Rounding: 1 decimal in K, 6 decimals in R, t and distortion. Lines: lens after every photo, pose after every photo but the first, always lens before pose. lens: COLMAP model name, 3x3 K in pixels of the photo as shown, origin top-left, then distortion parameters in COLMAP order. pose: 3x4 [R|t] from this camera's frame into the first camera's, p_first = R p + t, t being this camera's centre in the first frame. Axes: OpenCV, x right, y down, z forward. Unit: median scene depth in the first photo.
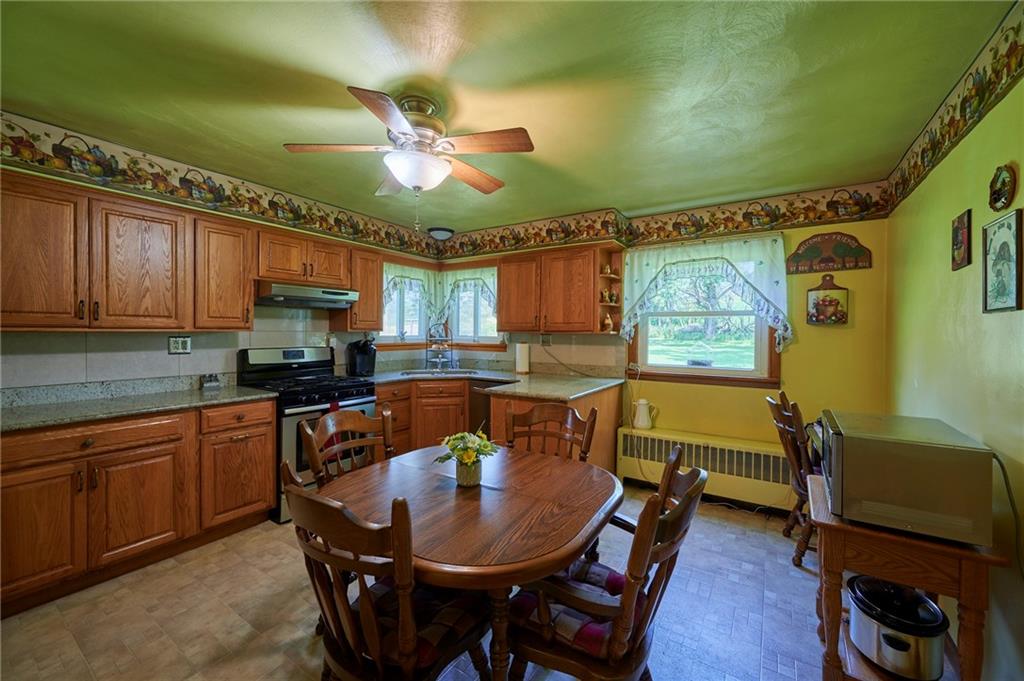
lens RADIAL K [[417.2, 0, 518.5], [0, 417.2, 337.7], [0, 0, 1]] dist [-0.004388, 0.000700]
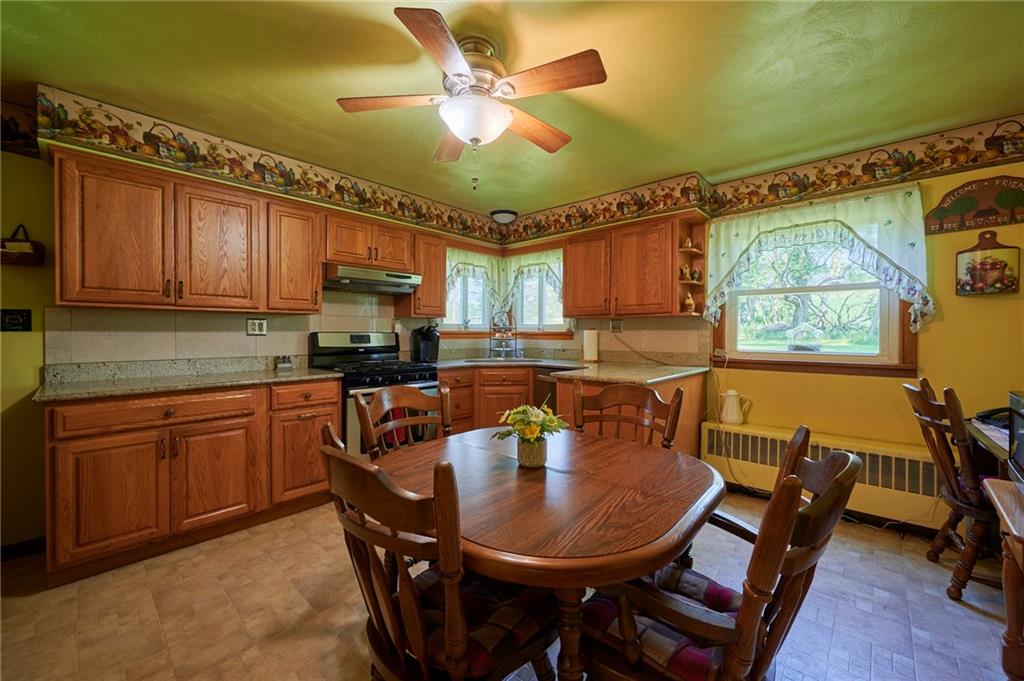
lens RADIAL K [[417.2, 0, 512.4], [0, 417.2, 339.1], [0, 0, 1]] dist [-0.004388, 0.000700]
pose [[0.985503, -0.003399, -0.169622, -0.007572], [0.003117, 0.999993, -0.001927, 0.057714], [0.169628, 0.001370, 0.985507, 0.090302]]
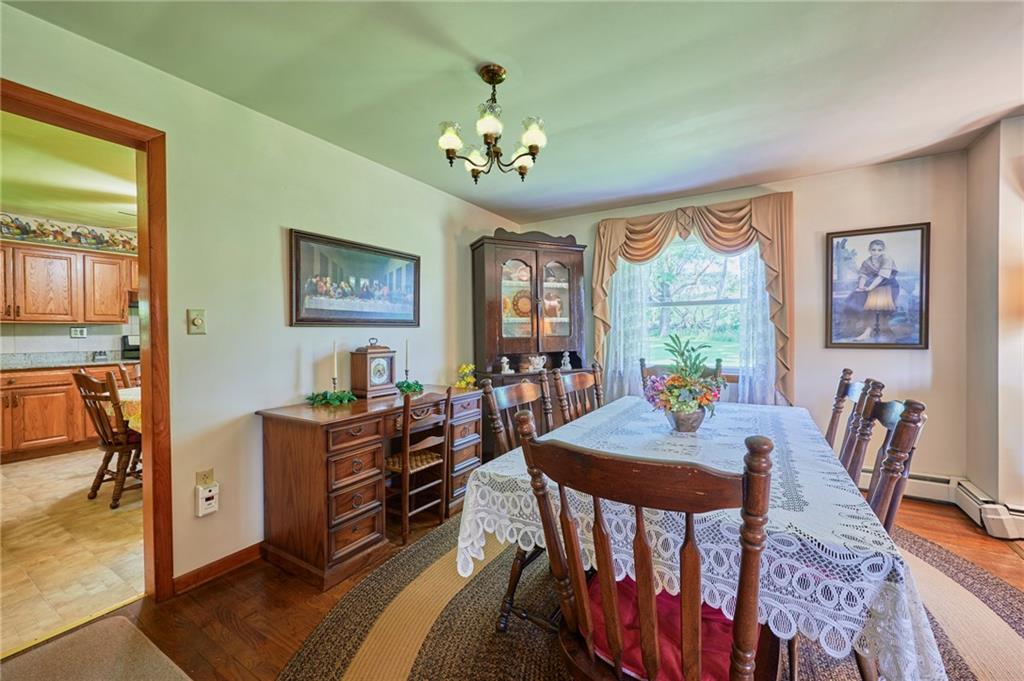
lens RADIAL K [[417.2, 0, 519.9], [0, 417.2, 338.7], [0, 0, 1]] dist [-0.004388, 0.000700]
pose [[0.999242, -0.014125, 0.036271, 0.927111], [0.014105, 0.999900, 0.000813, 0.071760], [-0.036279, -0.000301, 0.999342, -0.743312]]
